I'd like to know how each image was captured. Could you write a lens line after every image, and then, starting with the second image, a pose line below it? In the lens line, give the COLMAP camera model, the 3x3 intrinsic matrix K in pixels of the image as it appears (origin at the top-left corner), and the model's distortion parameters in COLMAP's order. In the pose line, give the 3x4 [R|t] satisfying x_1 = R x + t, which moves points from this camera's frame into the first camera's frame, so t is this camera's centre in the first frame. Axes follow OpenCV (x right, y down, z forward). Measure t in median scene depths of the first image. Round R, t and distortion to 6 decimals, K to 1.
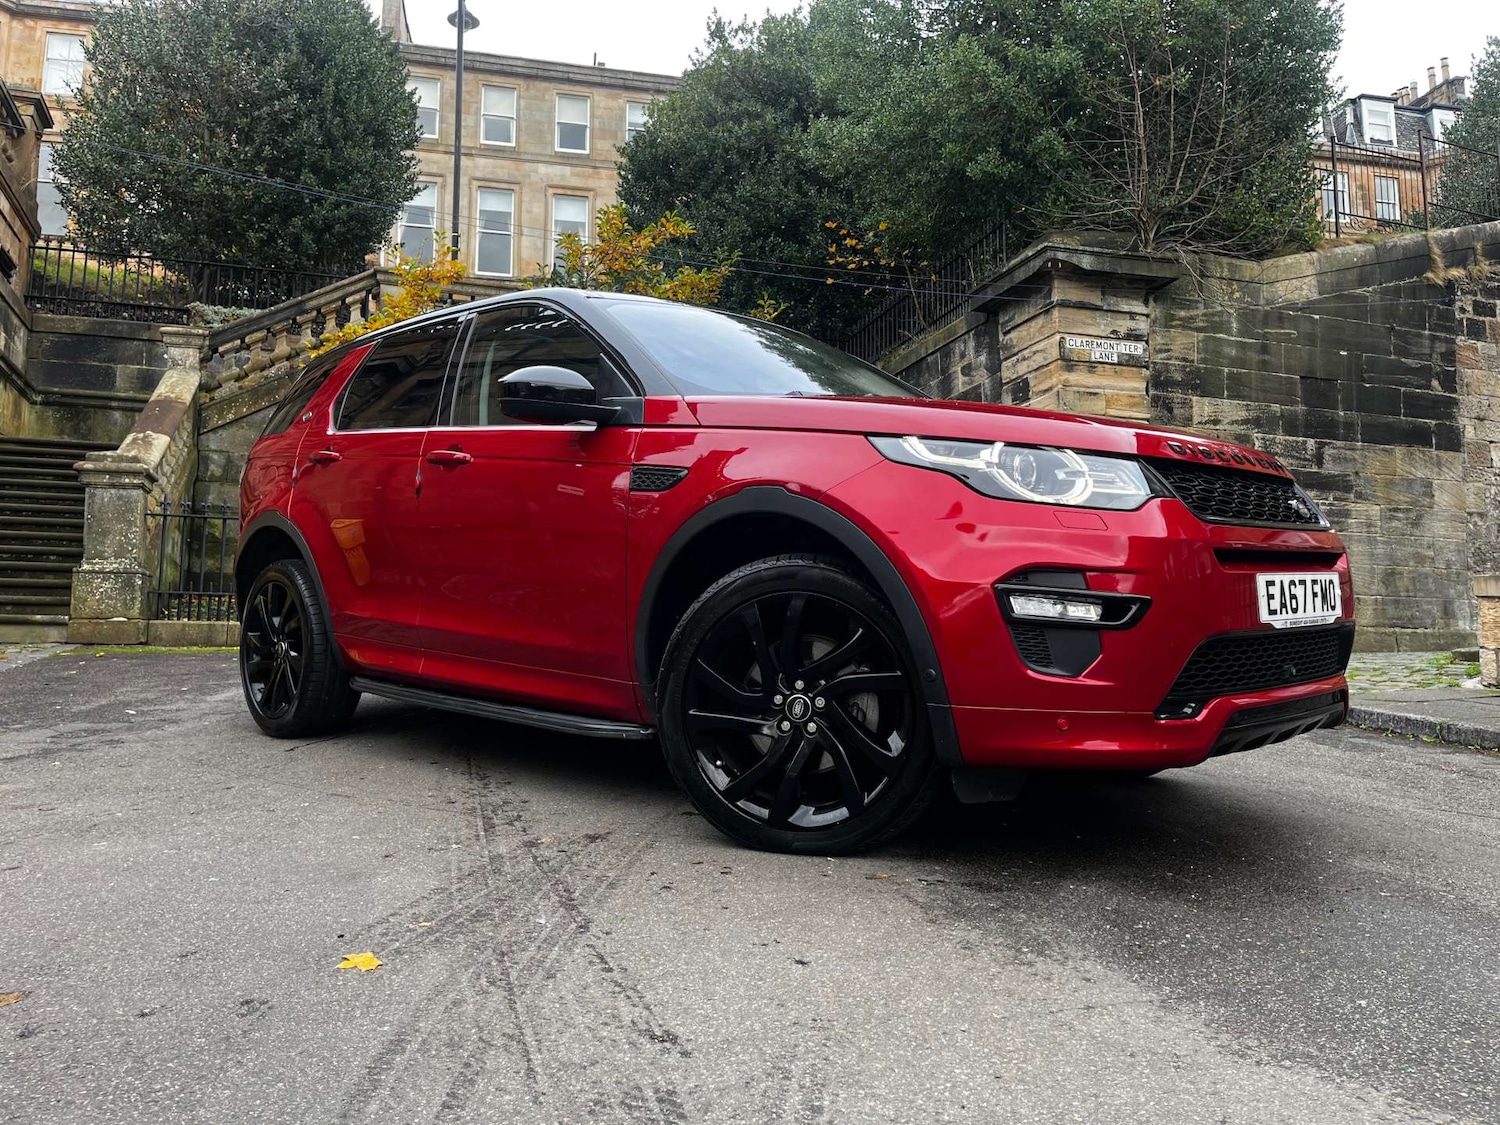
lens RADIAL K [[1128.2, 0, 753.6], [0, 1128.2, 546.2], [0, 0, 1]] dist [0.075330, -0.102225]
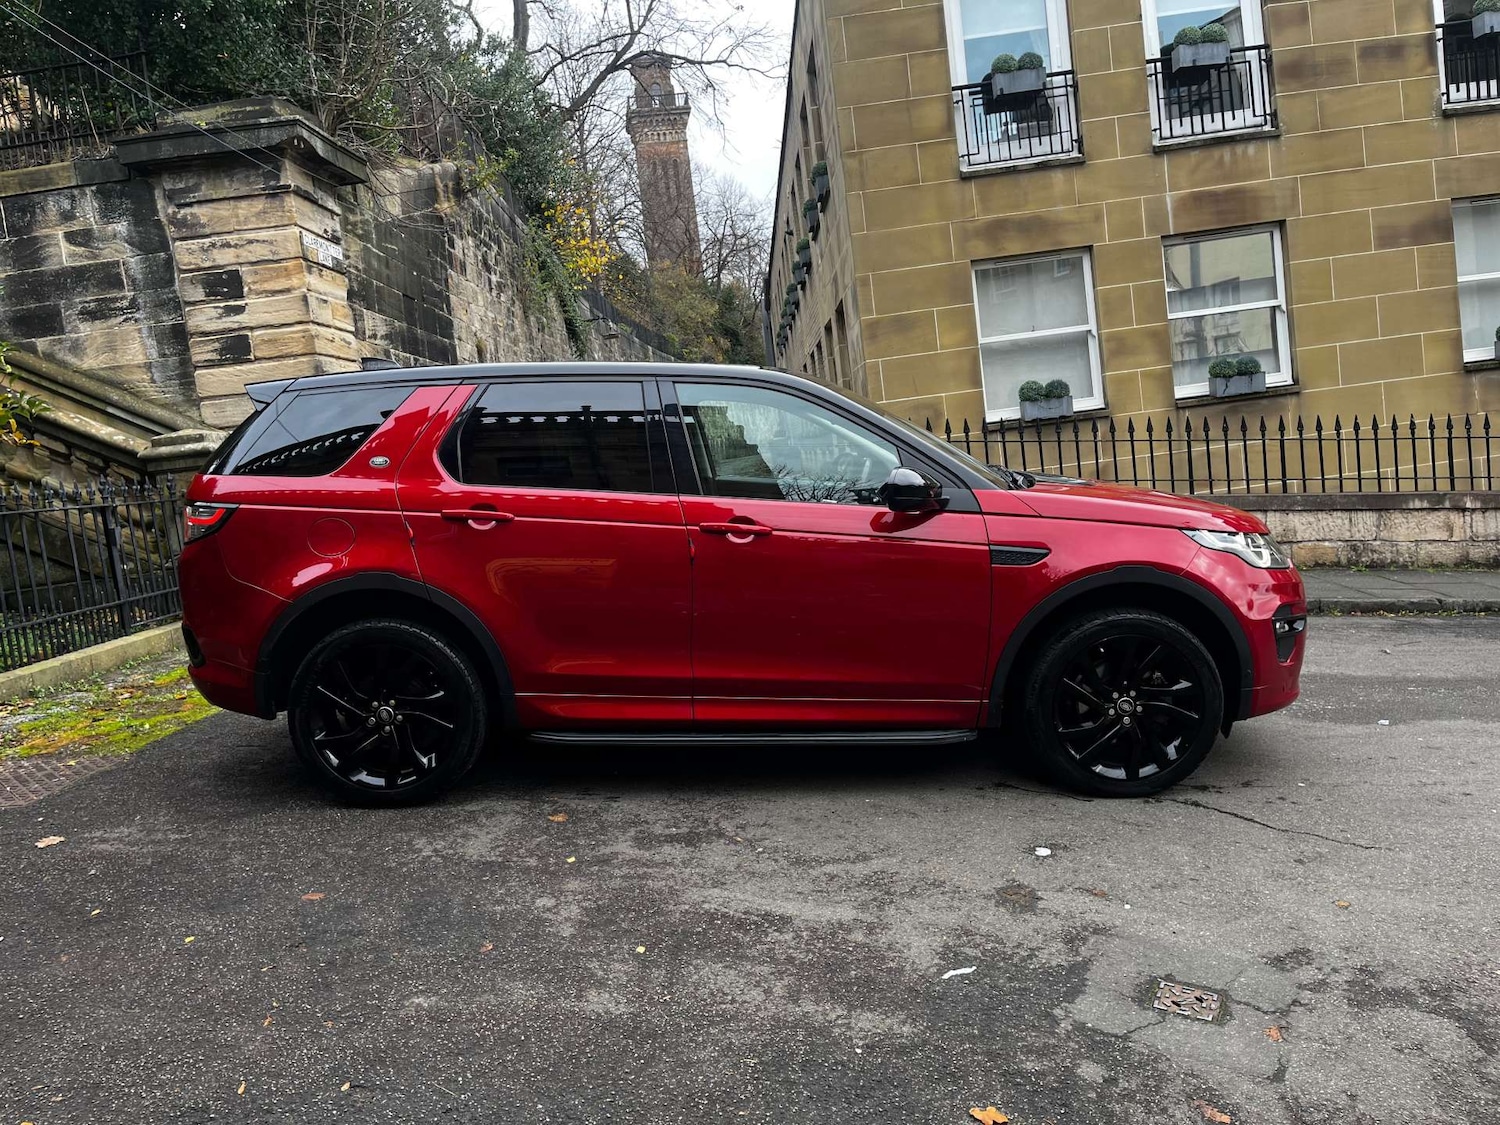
lens RADIAL K [[1128.2, 0, 753.6], [0, 1128.2, 546.2], [0, 0, 1]] dist [0.075330, -0.102225]
pose [[0.367690, -0.115423, 0.922757, -0.366063], [0.003647, 0.992439, 0.122686, -0.045759], [-0.929941, -0.041745, 0.365331, 0.310499]]
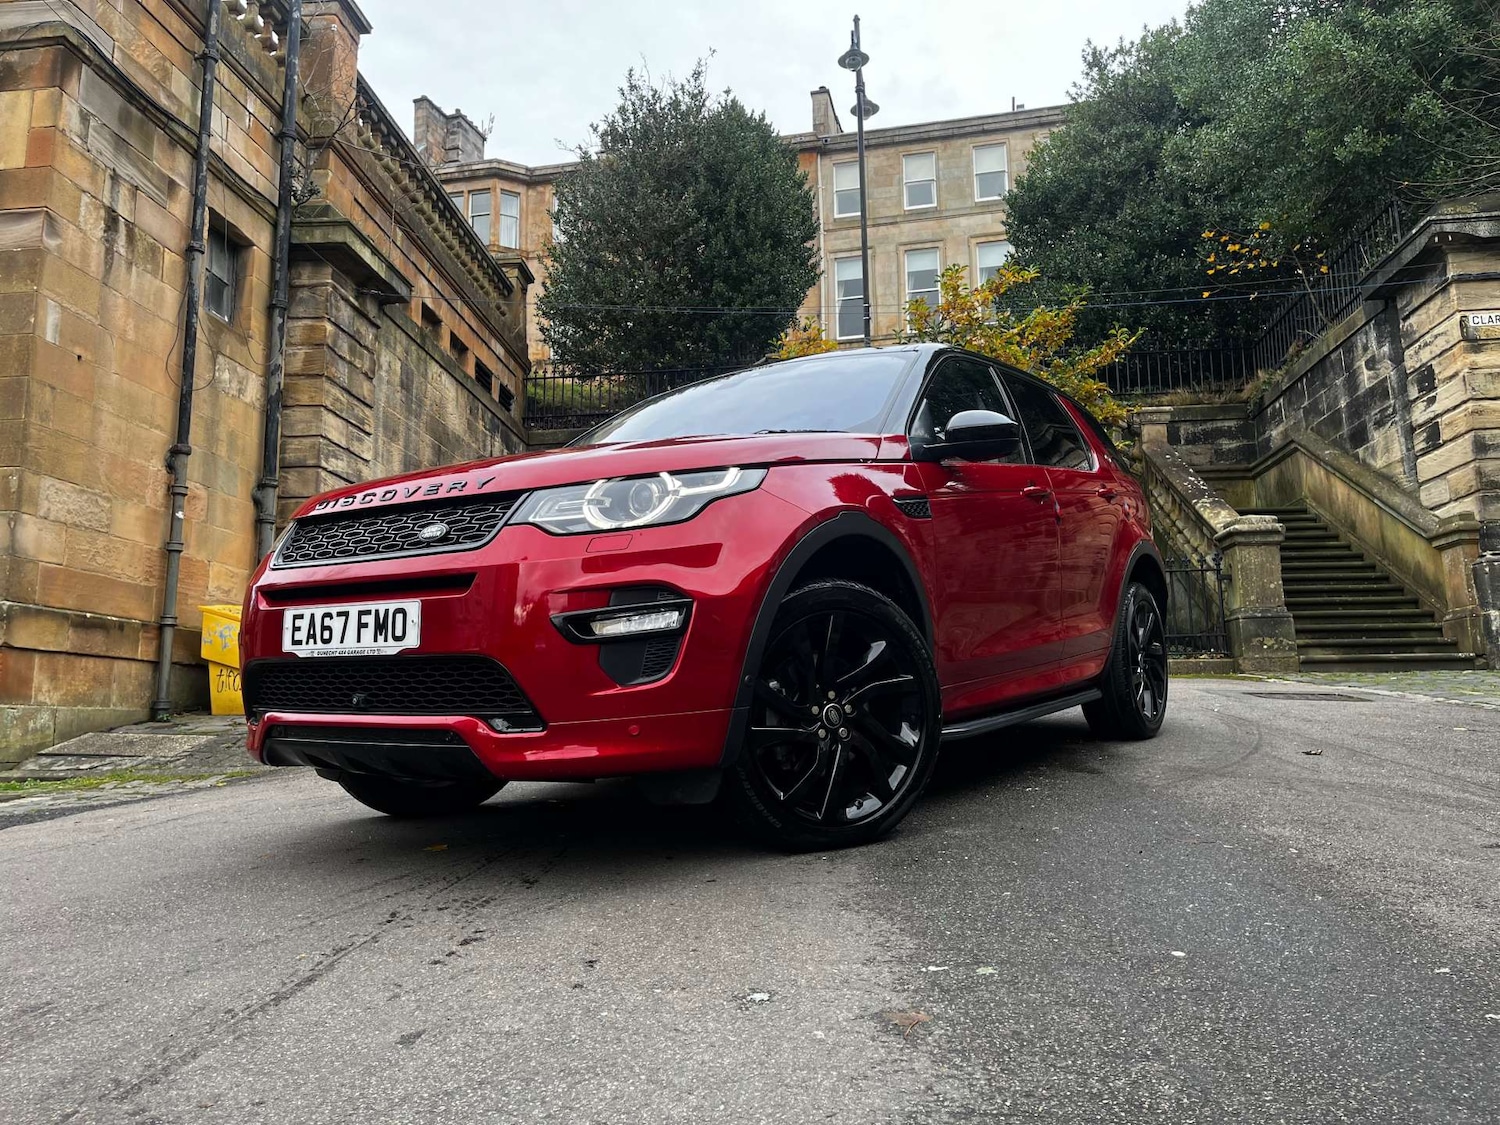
lens RADIAL K [[1126.2, 0, 743.1], [0, 1126.2, 549.2], [0, 0, 1]] dist [0.060056, -0.074020]
pose [[0.906014, -0.080019, -0.415614, 0.100276], [0.066077, 0.996667, -0.047846, 0.003831], [0.418057, 0.015886, 0.908282, -0.041554]]
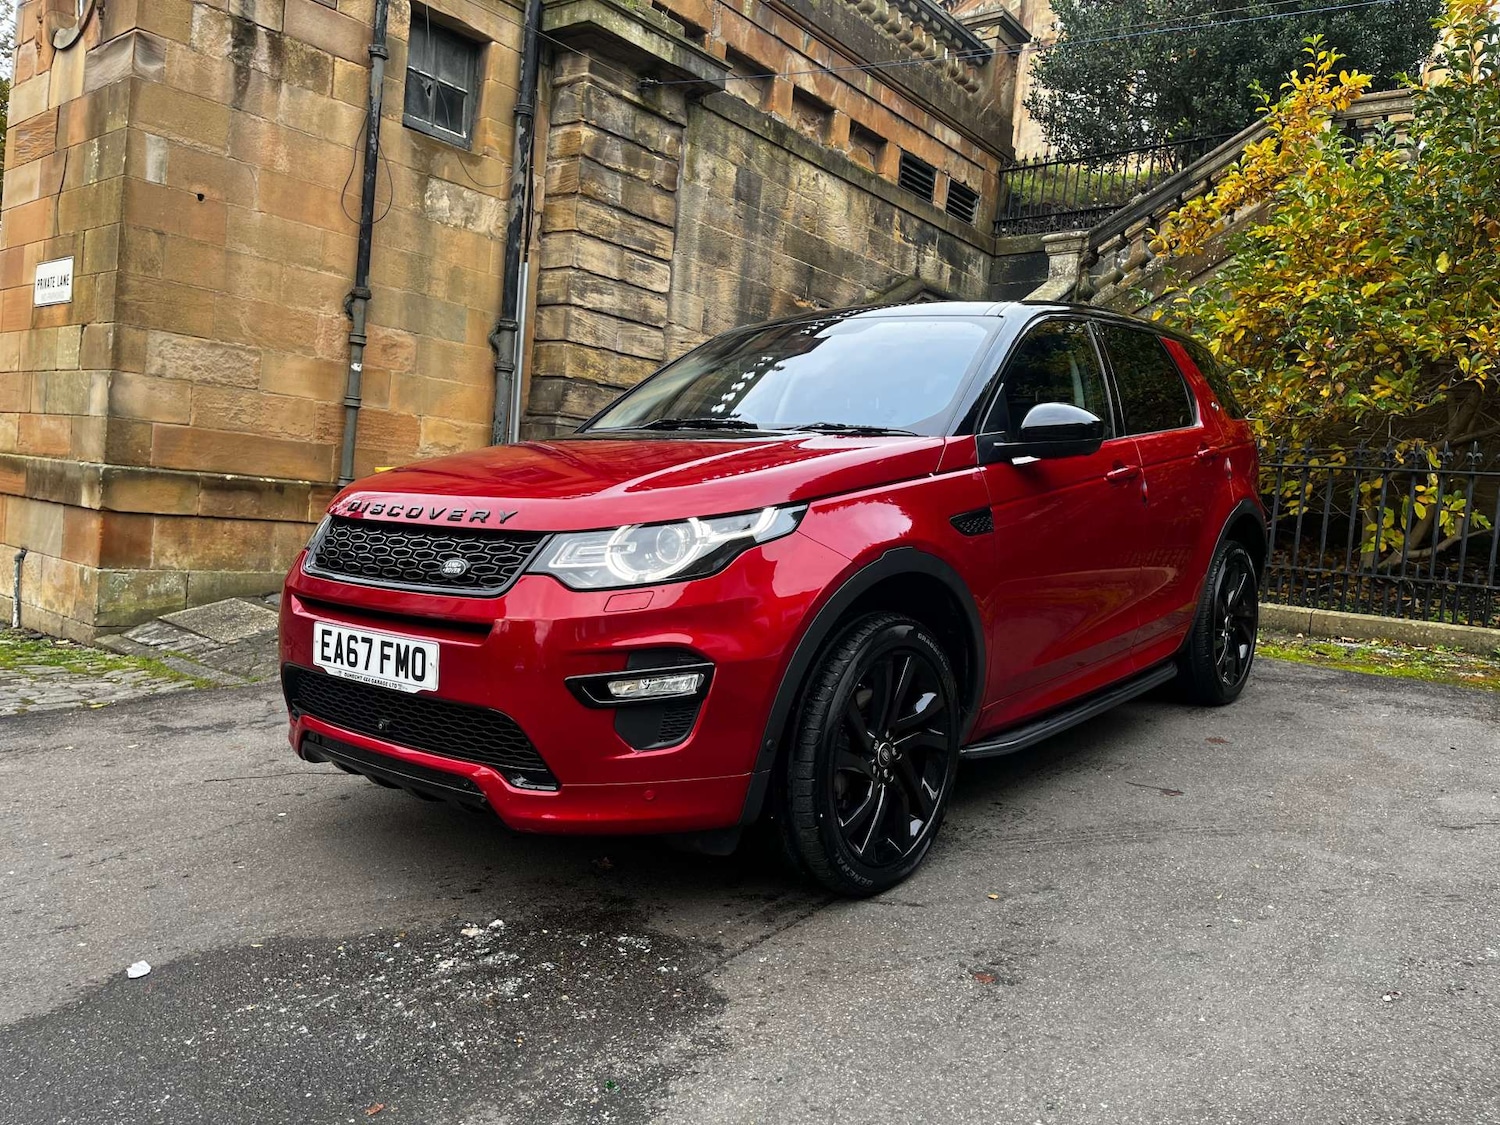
lens RADIAL K [[1137.5, 0, 756.9], [0, 1137.5, 573.5], [0, 0, 1]] dist [0.037806, -0.033922]
pose [[0.519900, 0.086899, -0.849796, 0.165150], [0.018259, 0.993454, 0.112760, -0.022911], [0.854032, -0.074141, 0.514910, 0.261874]]
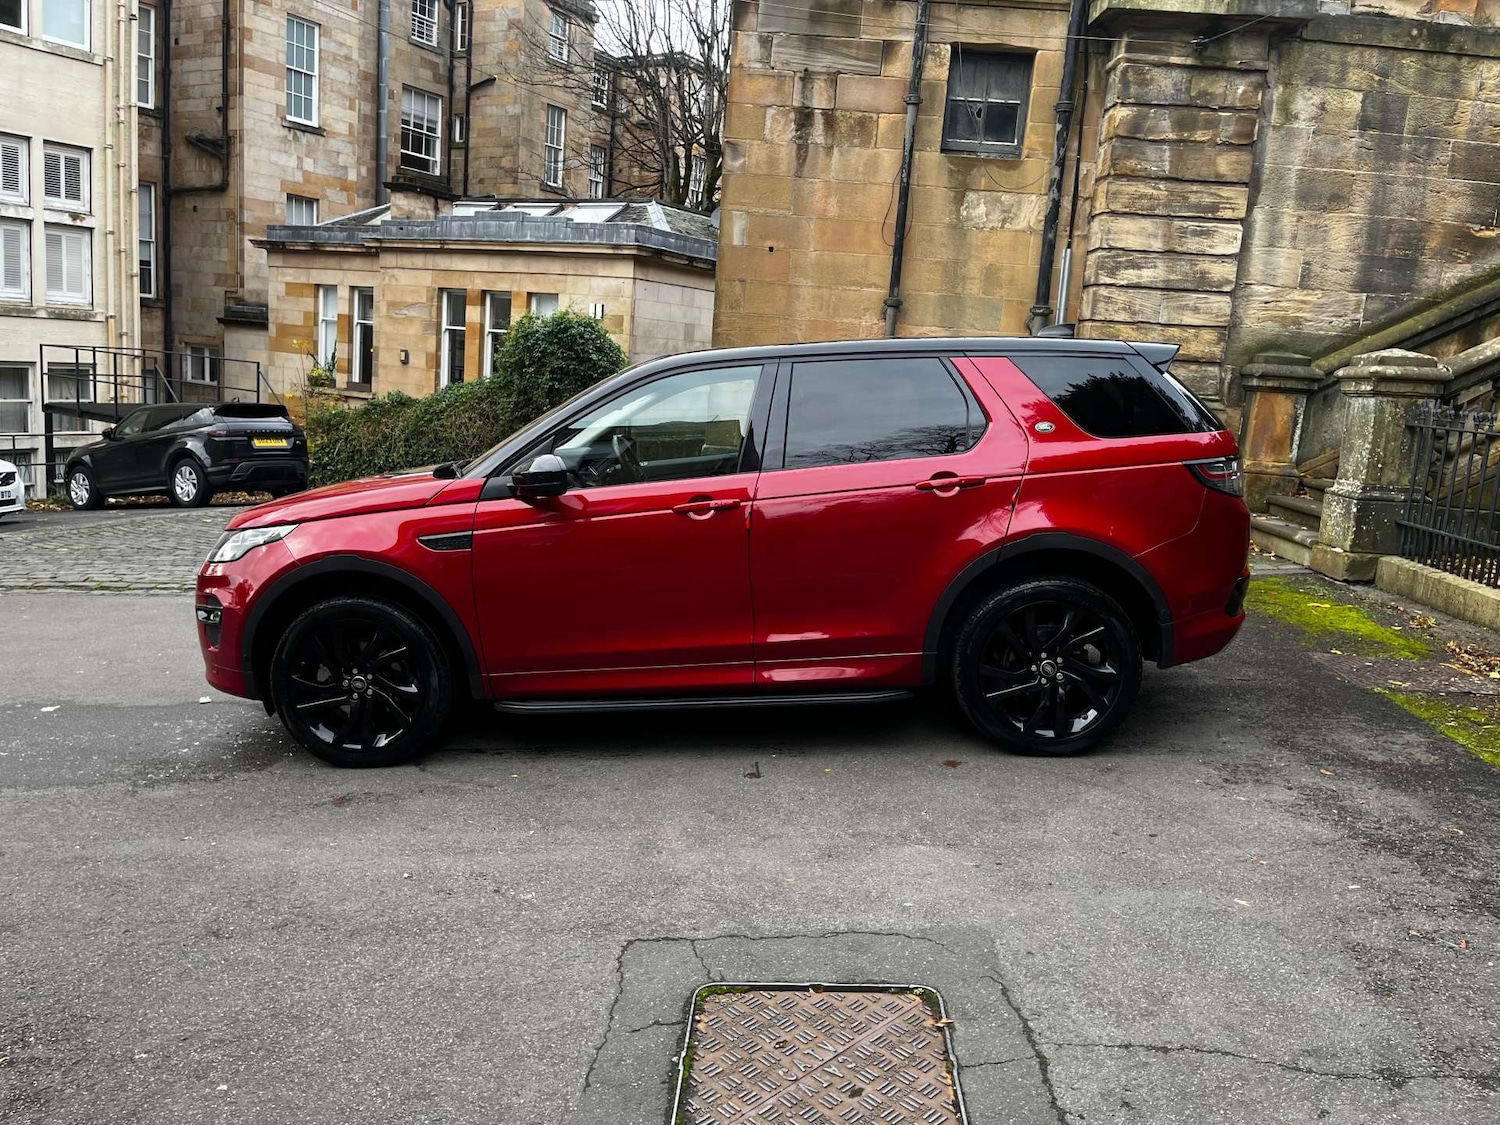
lens RADIAL K [[1128.2, 0, 753.6], [0, 1128.2, 546.2], [0, 0, 1]] dist [0.075330, -0.102225]
pose [[-0.349439, 0.128607, -0.928091, 0.261505], [0.042458, 0.991691, 0.121434, -0.040590], [0.935997, 0.003029, -0.351996, 0.563827]]
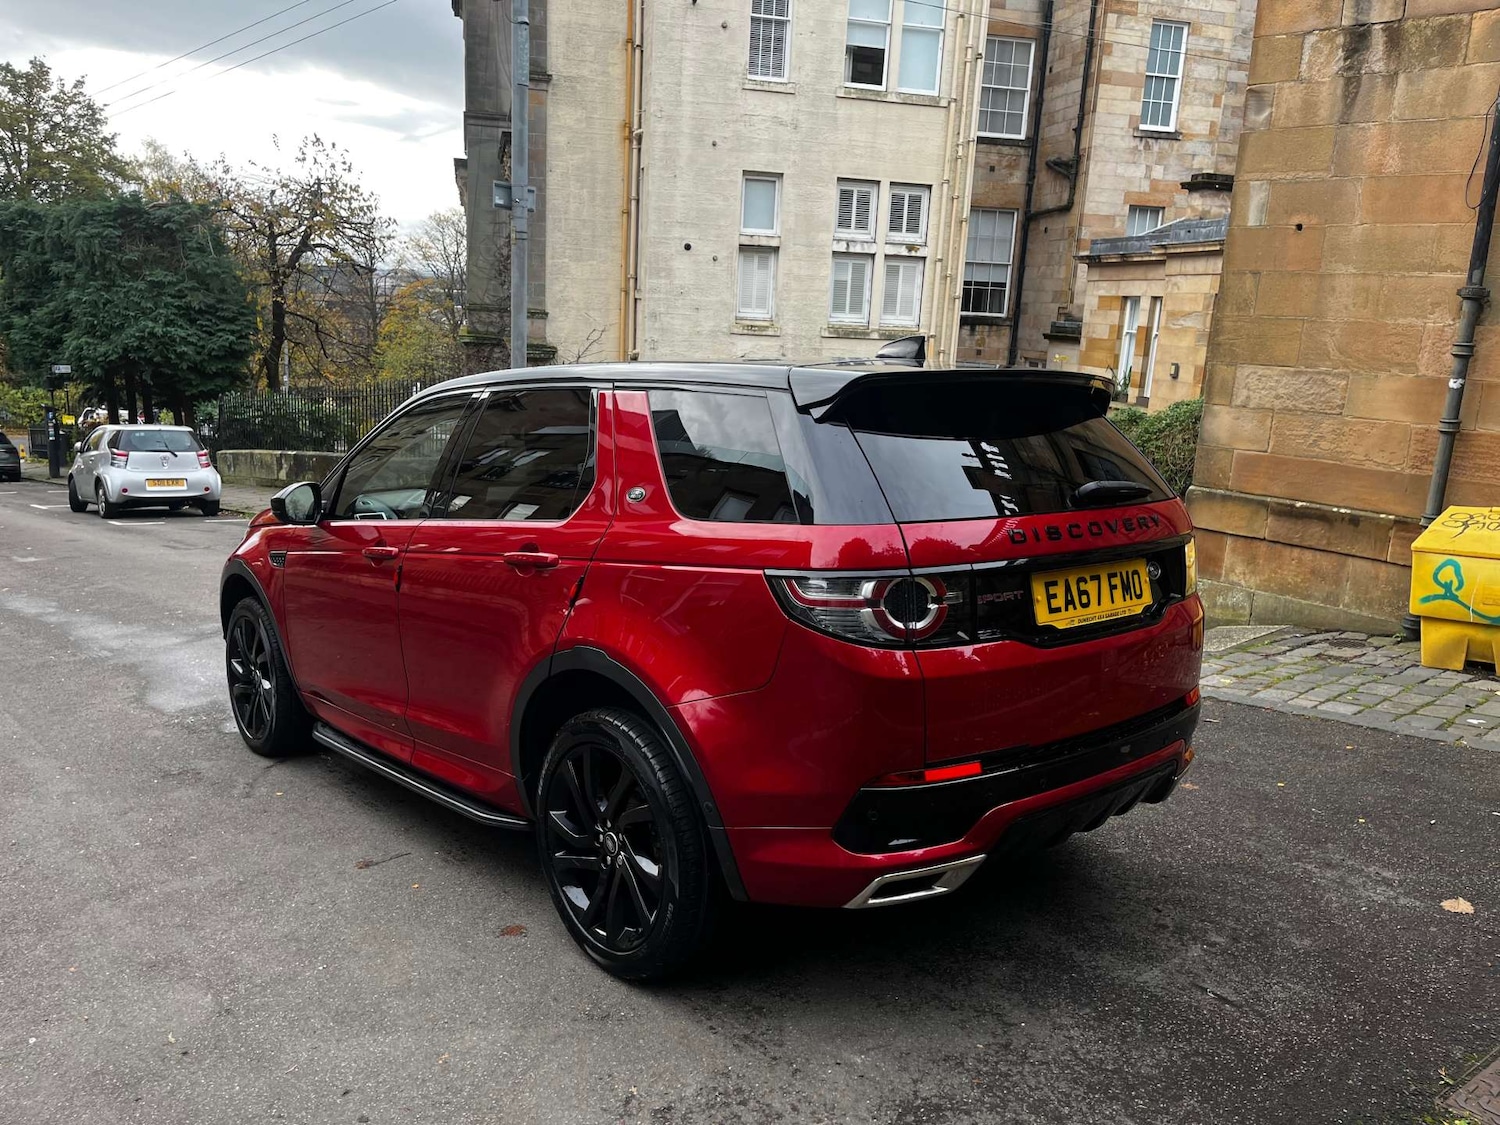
lens RADIAL K [[1141.4, 0, 750.0], [0, 1141.4, 562.5], [0, 0, 1]] dist [0.087405, -0.130014]
pose [[-0.920398, 0.040318, -0.388898, 0.021362], [-0.001338, 0.994338, 0.106253, -0.041663], [0.390980, 0.098316, -0.915133, 0.723543]]
